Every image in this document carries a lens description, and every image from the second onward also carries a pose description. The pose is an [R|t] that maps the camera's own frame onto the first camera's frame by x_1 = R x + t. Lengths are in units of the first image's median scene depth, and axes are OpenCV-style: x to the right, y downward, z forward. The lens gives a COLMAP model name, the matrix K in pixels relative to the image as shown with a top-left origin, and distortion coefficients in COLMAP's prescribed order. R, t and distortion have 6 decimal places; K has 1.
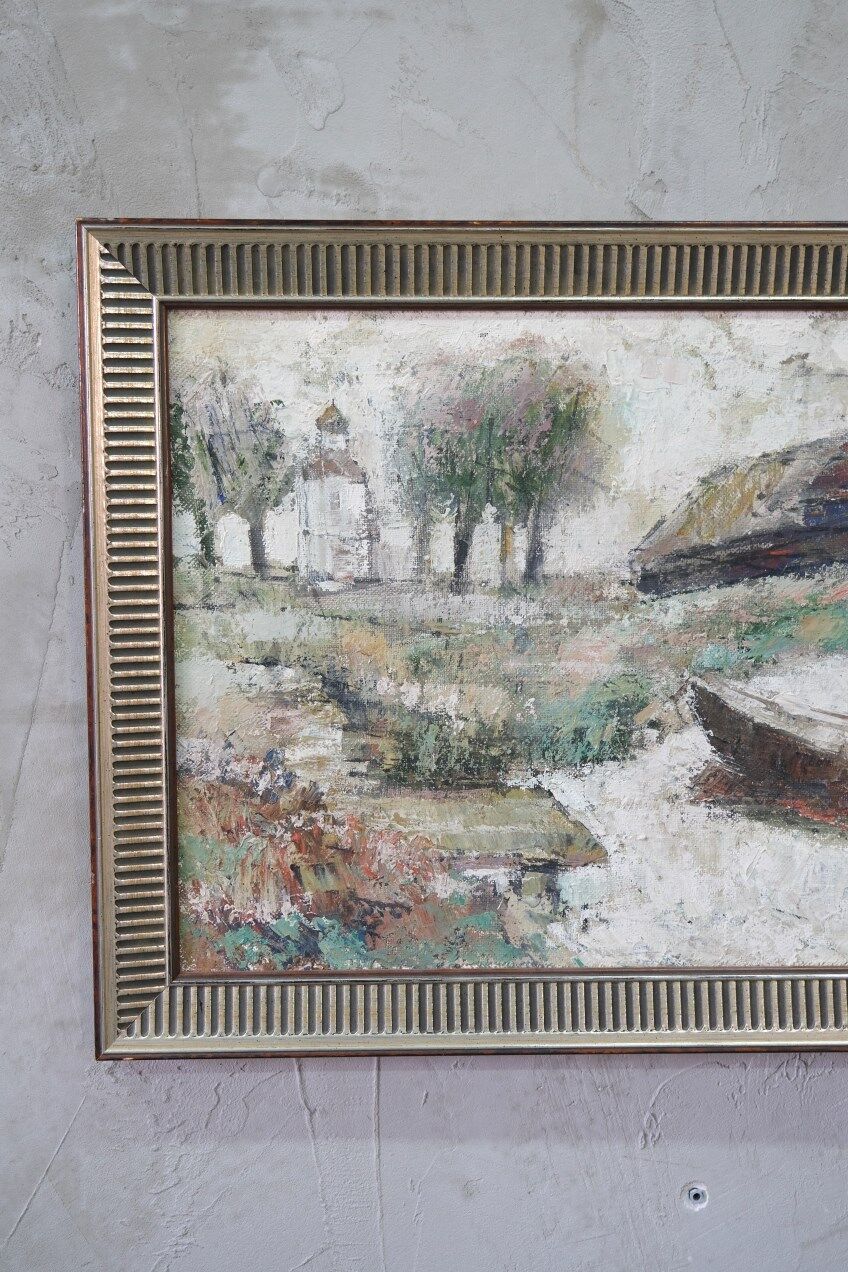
lens RADIAL K [[1709.5, 0, 416.3], [0, 1709.5, 629.6], [0, 0, 1]] dist [0.025781, 0.000000]
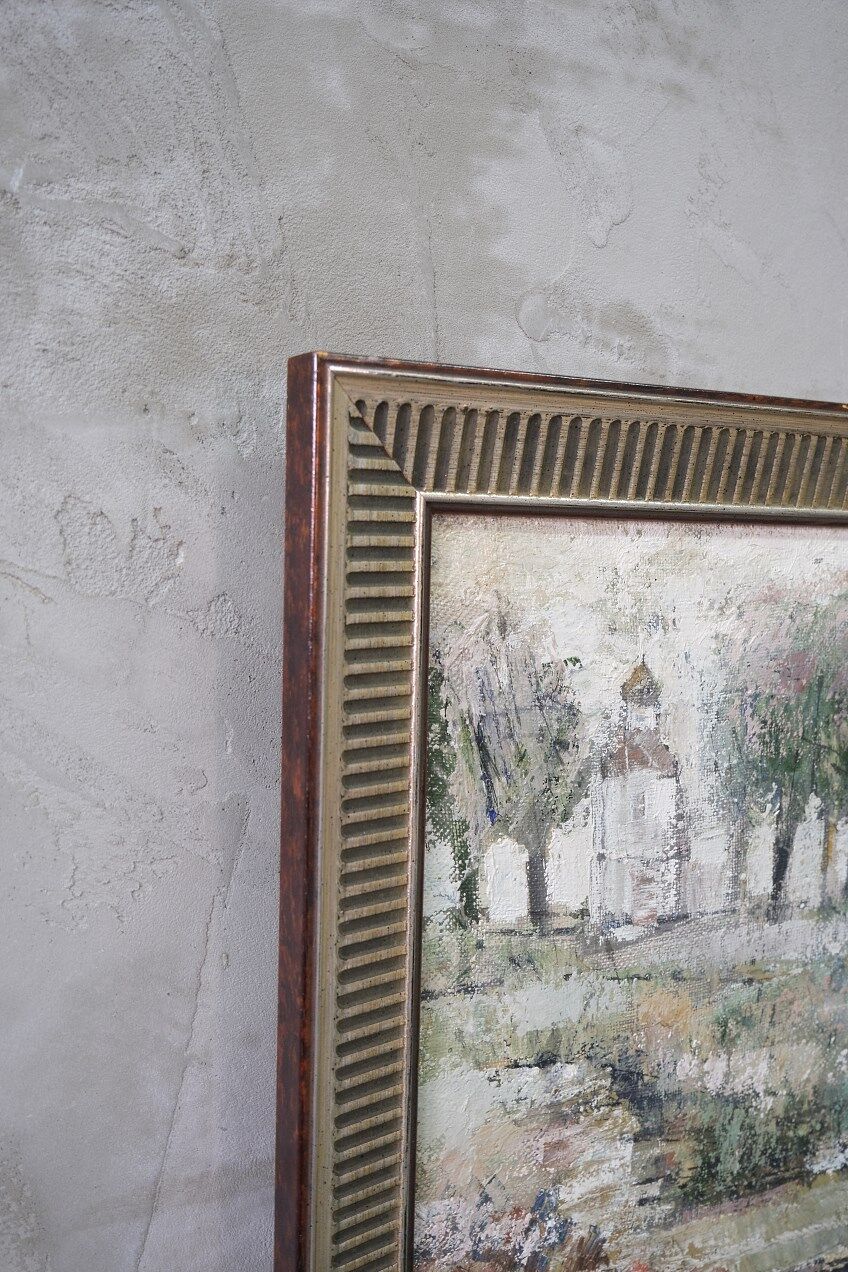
lens RADIAL K [[1232.0, 0, 429.6], [0, 1232.0, 630.3], [0, 0, 1]] dist [-0.008713, 0.000000]
pose [[0.910156, -0.006372, 0.414216, -0.314016], [0.013414, 0.999811, -0.014094, -0.135859], [-0.414048, 0.018384, 0.910069, 0.590602]]
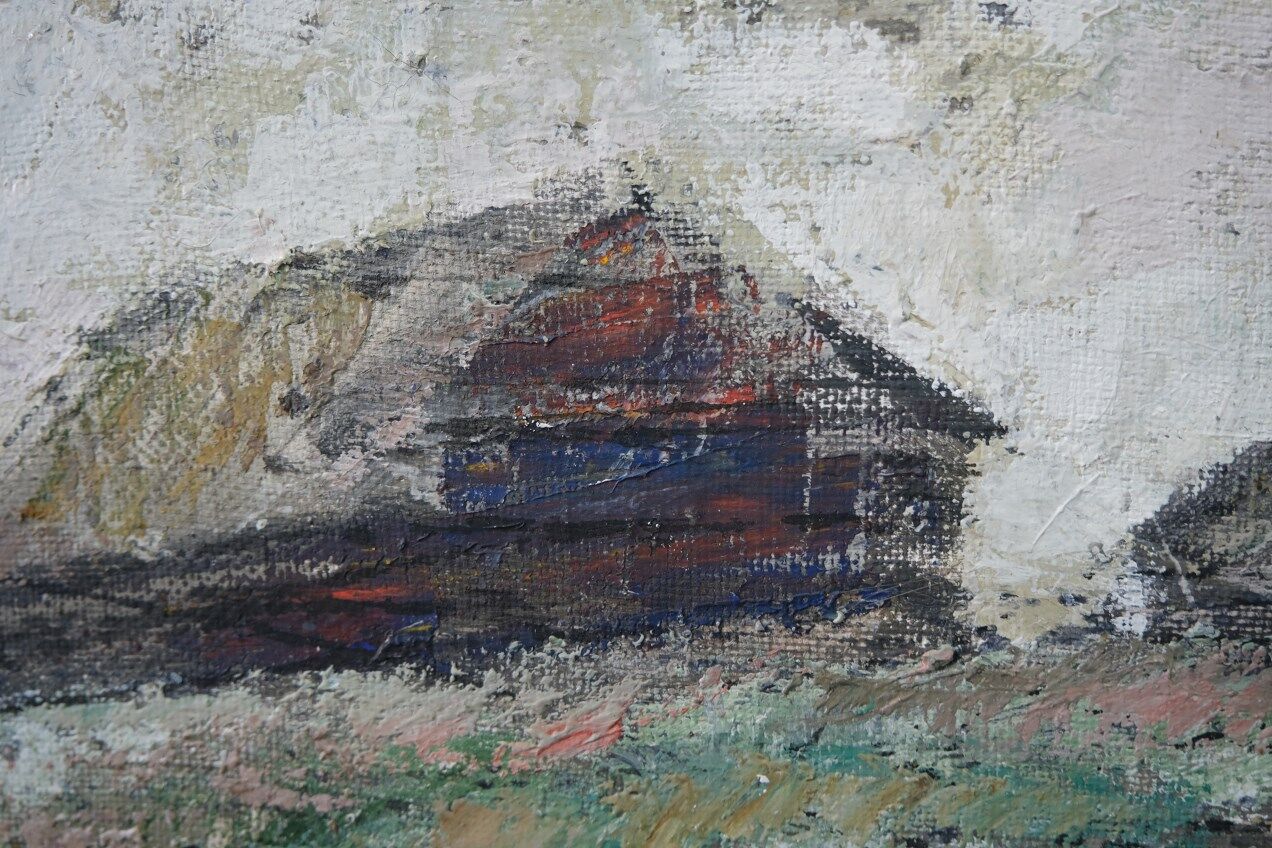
lens RADIAL K [[1227.6, 0, 621.6], [0, 1227.6, 419.8], [0, 0, 1]] dist [-0.042123, 0.000000]
pose [[0.992171, 0.048112, -0.115248, 0.279267], [-0.037658, 0.995118, 0.091226, -0.095685], [0.119074, -0.086172, 0.989139, 0.801485]]
